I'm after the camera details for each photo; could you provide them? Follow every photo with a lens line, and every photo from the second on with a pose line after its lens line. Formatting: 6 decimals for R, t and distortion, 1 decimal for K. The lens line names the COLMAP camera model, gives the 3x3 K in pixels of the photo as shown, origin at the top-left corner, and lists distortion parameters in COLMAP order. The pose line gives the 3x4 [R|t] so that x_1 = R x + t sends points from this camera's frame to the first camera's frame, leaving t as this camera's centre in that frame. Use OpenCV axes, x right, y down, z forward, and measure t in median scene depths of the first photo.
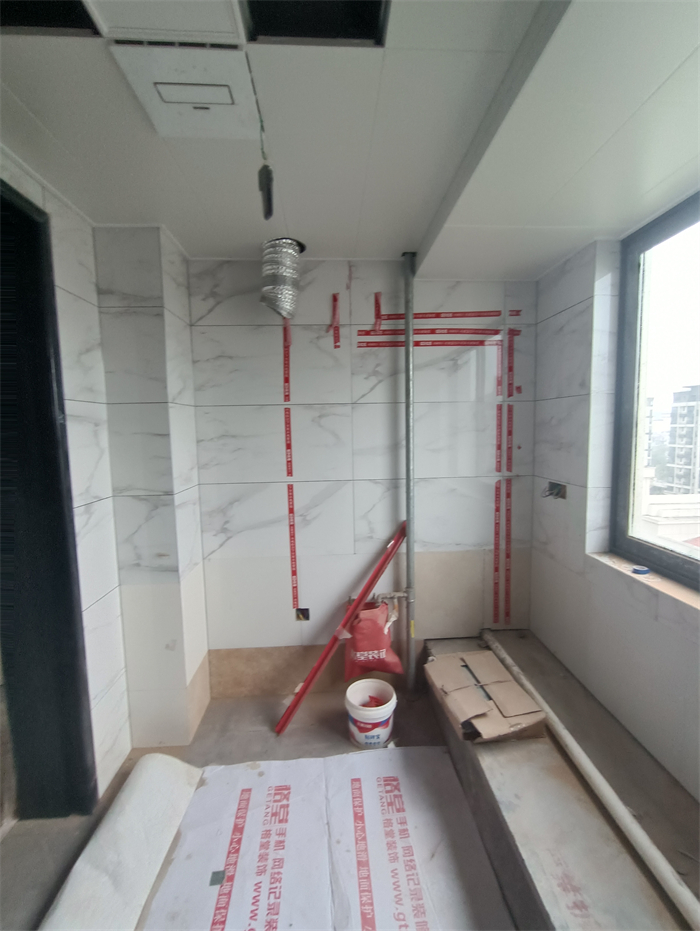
lens RADIAL K [[423.8, 0, 357.4], [0, 423.8, 469.4], [0, 0, 1]] dist [-0.000361, 0.001573]
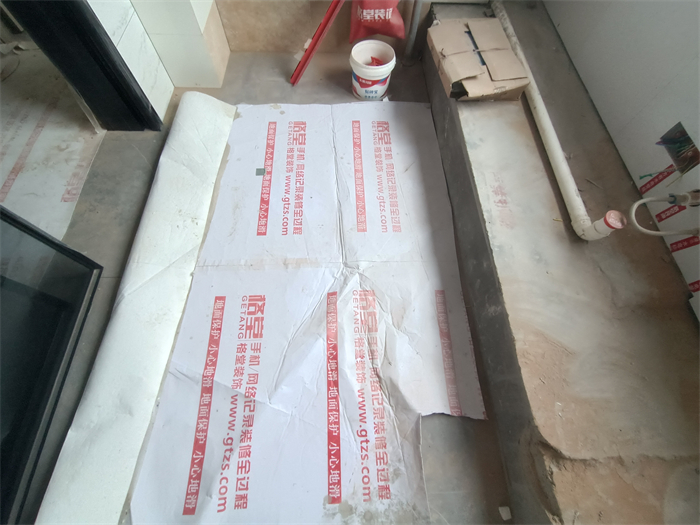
lens RADIAL K [[317.3, 0, 350.0], [0, 317.3, 262.5], [0, 0, 1]] dist [-0.018435, 0.008587]
pose [[0.998041, 0.058924, 0.021044, -0.016308], [-0.048134, 0.508165, 0.859914, 0.116091], [0.039975, -0.859242, 0.510006, 0.129928]]
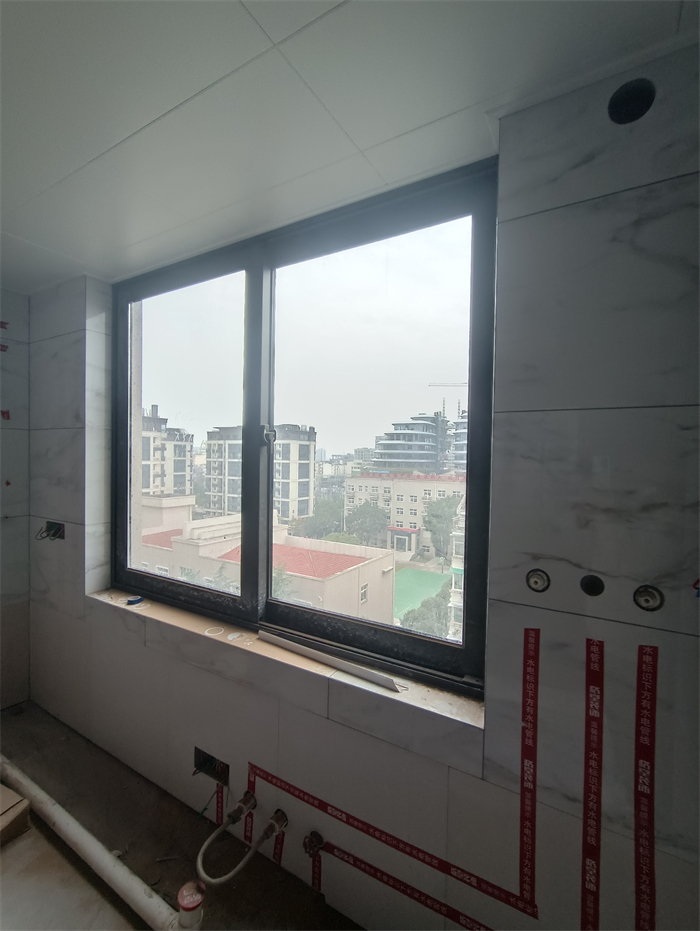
lens RADIAL K [[423.8, 0, 357.4], [0, 423.8, 469.4], [0, 0, 1]] dist [-0.000361, 0.001573]
pose [[0.564787, 0.009557, 0.825181, 0.099868], [0.050694, 0.997643, -0.046252, -0.006205], [-0.823678, 0.067954, 0.562971, -0.051885]]
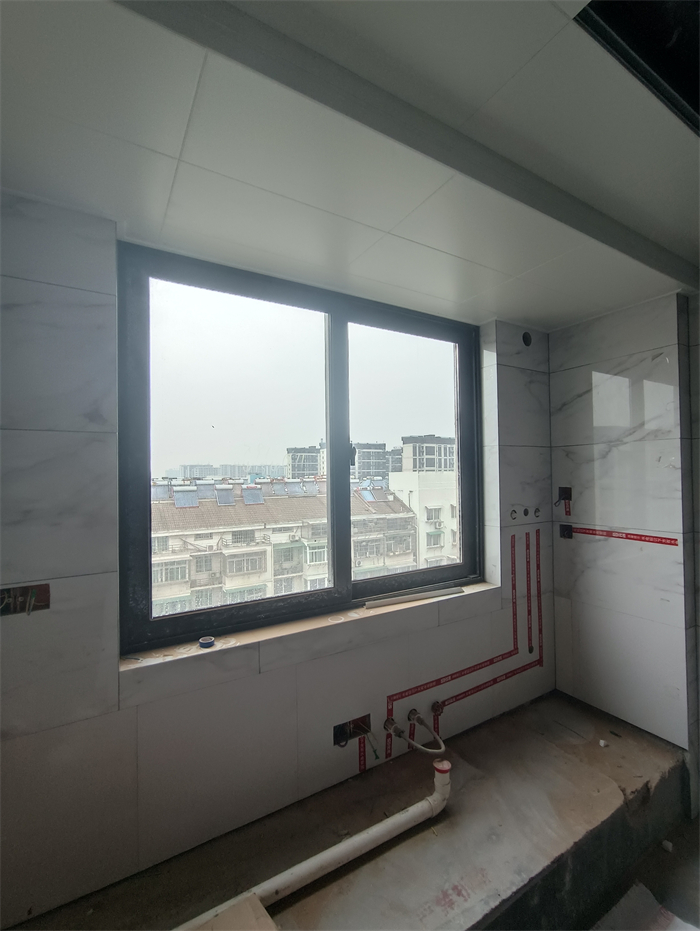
lens RADIAL K [[432.6, 0, 347.4], [0, 432.6, 471.5], [0, 0, 1]] dist [0.000784, 0.000749]
pose [[-0.457816, 0.033791, 0.888404, -0.240007], [0.113052, 0.993378, 0.020475, -0.086440], [-0.881830, 0.109809, -0.458605, 0.975299]]
